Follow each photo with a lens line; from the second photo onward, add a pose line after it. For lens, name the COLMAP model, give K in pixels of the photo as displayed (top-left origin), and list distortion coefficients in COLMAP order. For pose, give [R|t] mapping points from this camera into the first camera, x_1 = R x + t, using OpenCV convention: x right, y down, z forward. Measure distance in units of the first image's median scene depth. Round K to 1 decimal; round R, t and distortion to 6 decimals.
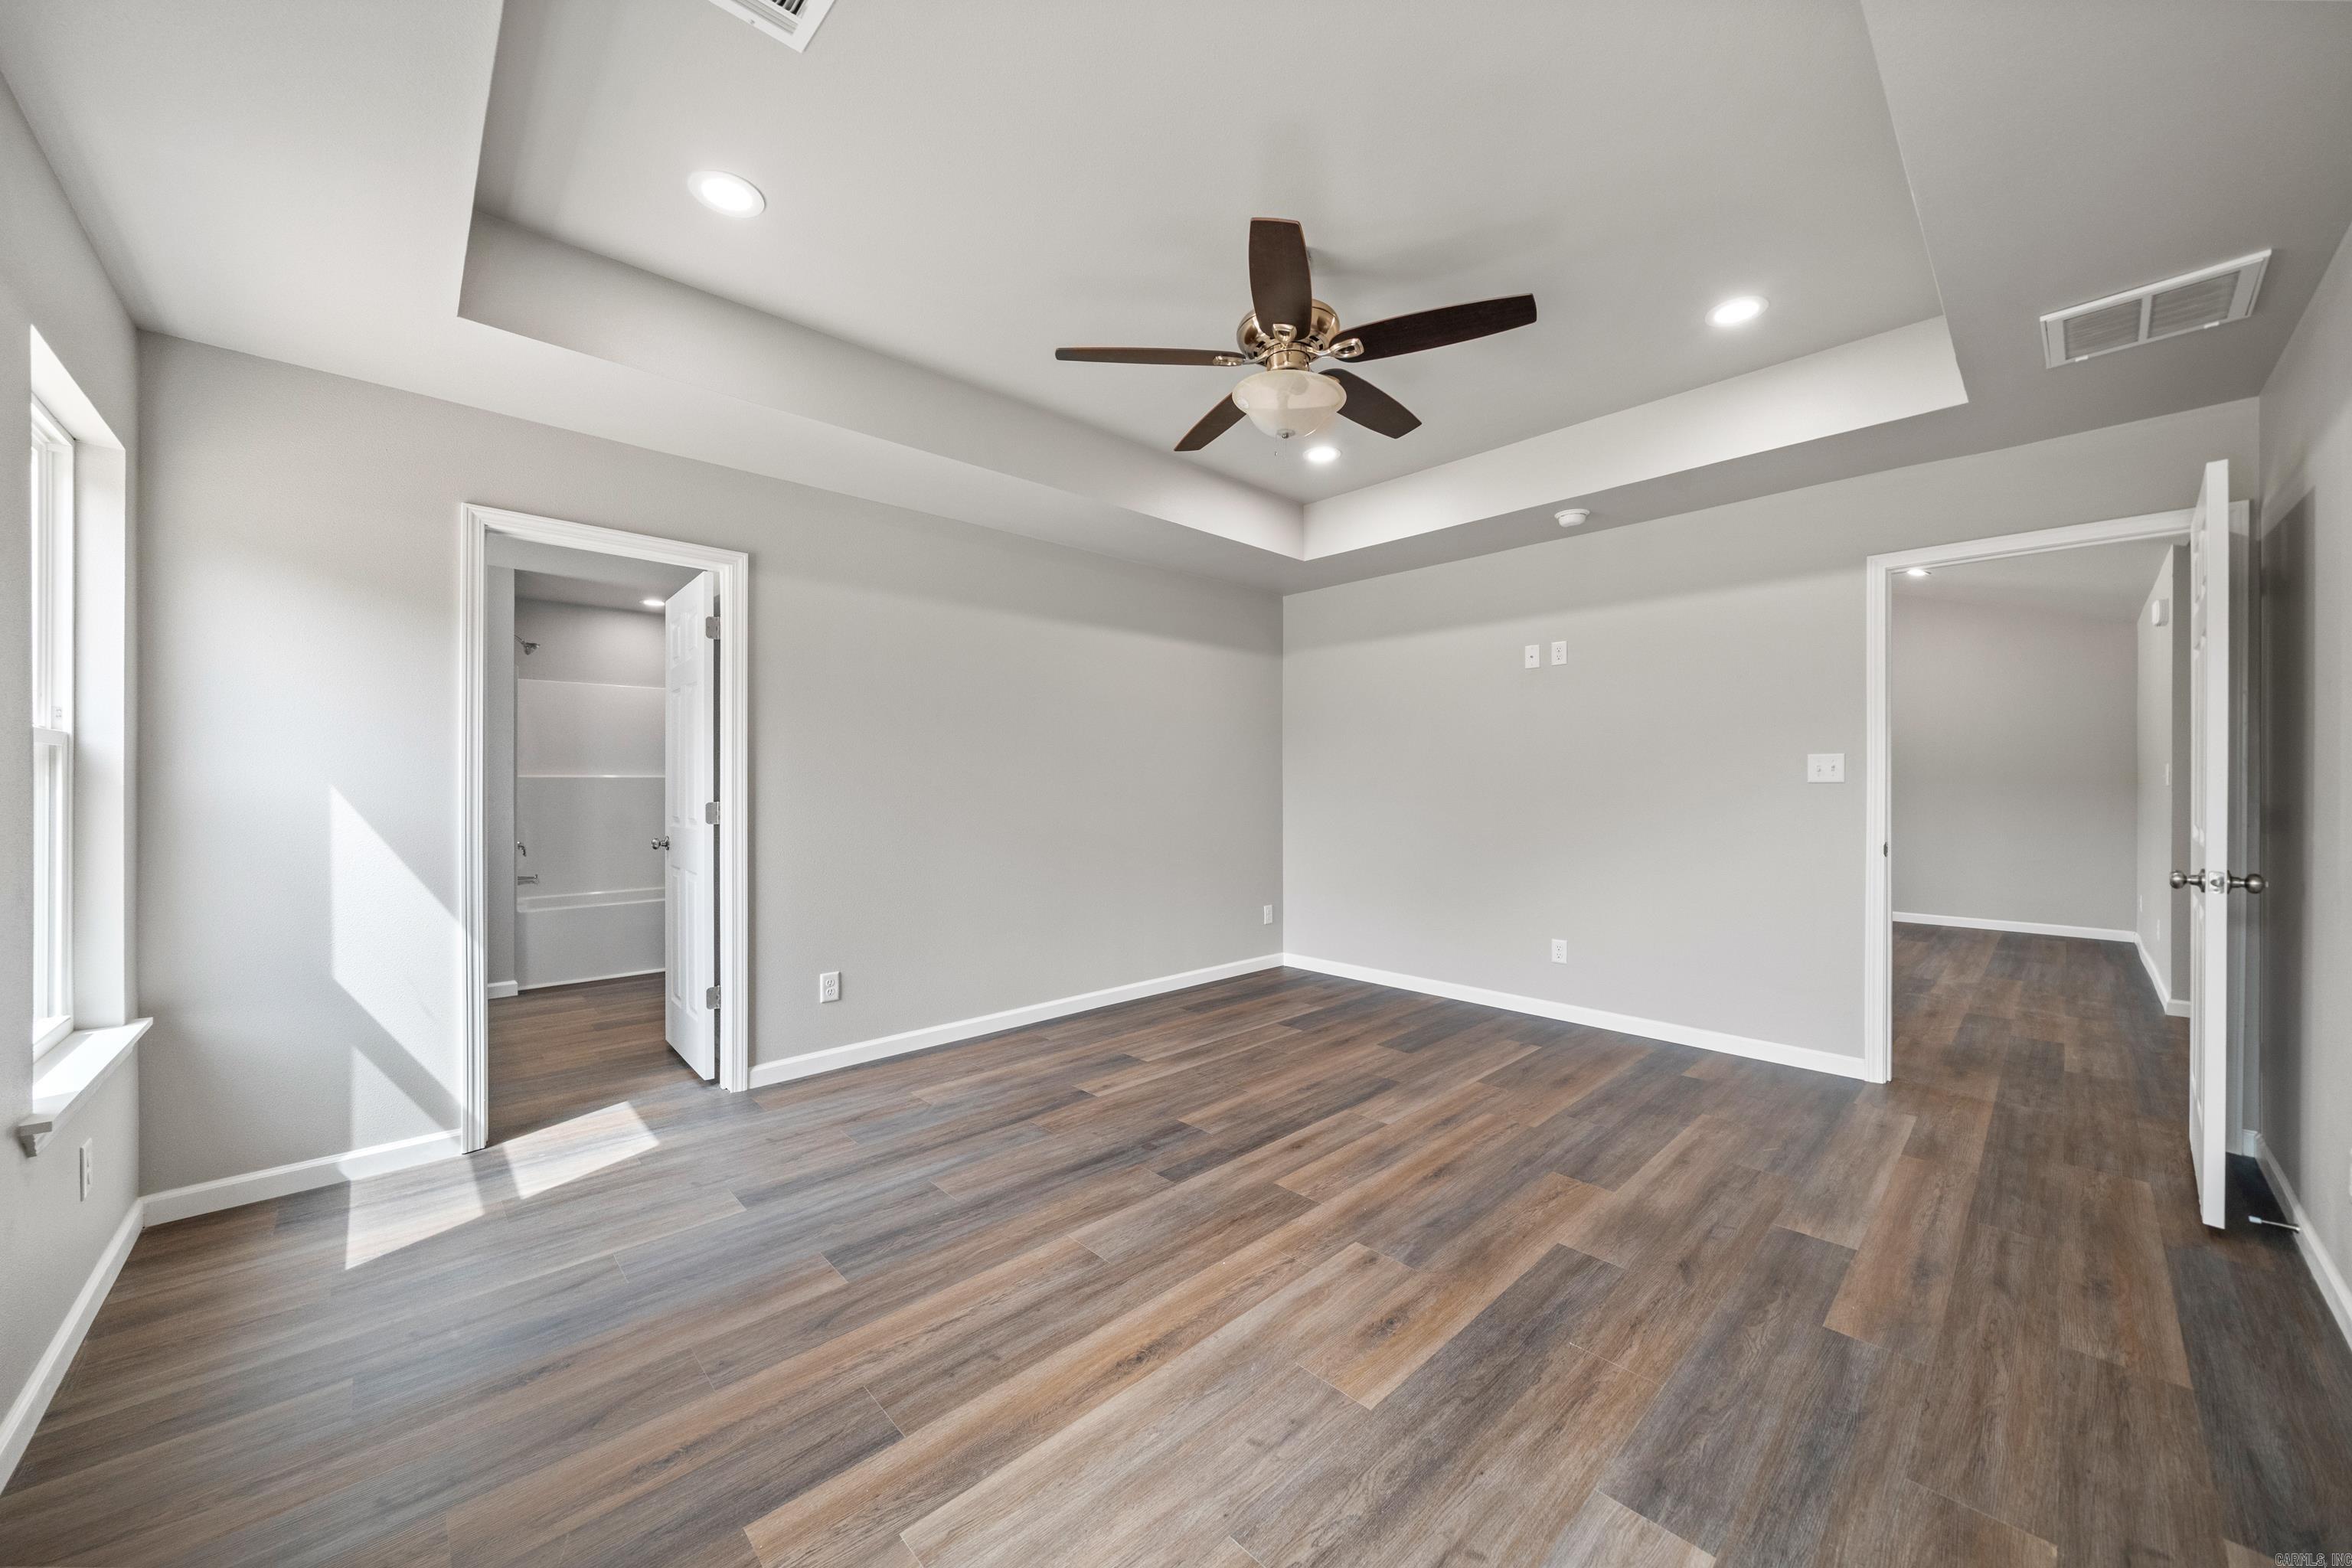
lens RADIAL K [[799.8, 0, 1171.3], [0, 799.8, 786.7], [0, 0, 1]] dist [0.002089, 0.000068]
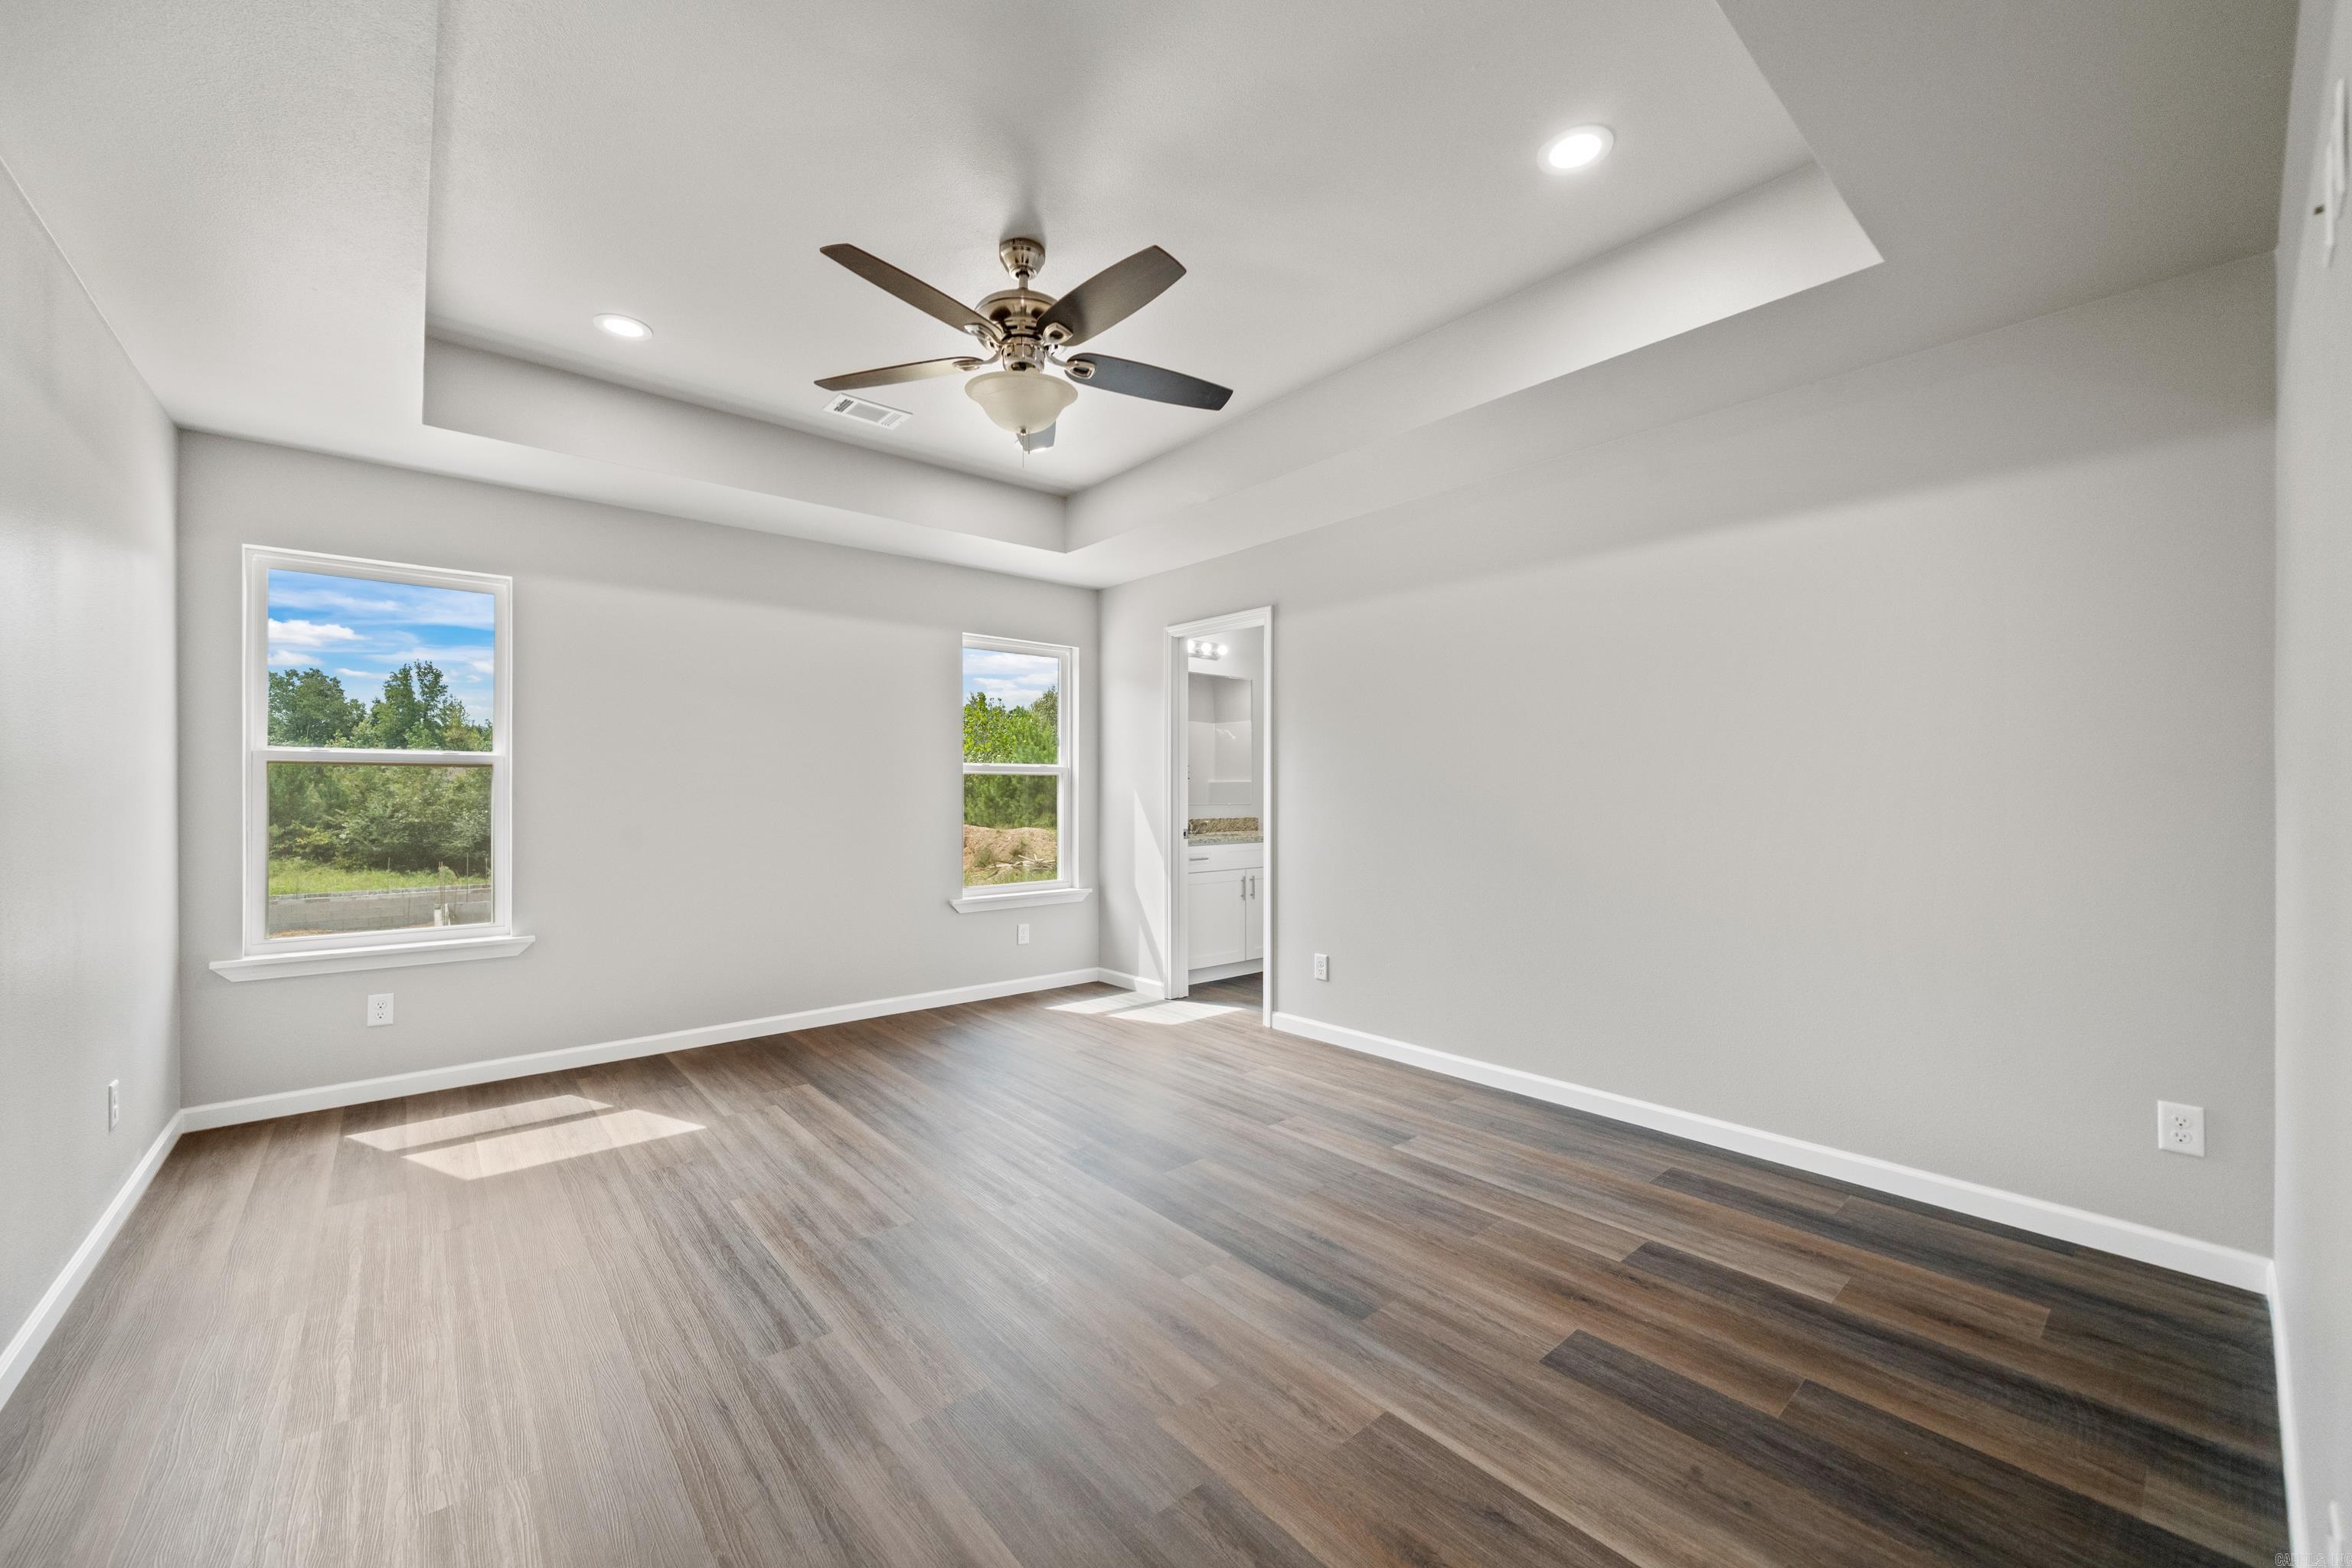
lens RADIAL K [[889.4, 0, 1169.6], [0, 889.4, 785.3], [0, 0, 1]] dist [0.001548, 0.000046]
pose [[-0.013806, -0.008560, -0.999868, 0.829596], [-0.004210, 0.999955, -0.008503, 0.007000], [0.999896, 0.004092, -0.013841, 0.805006]]
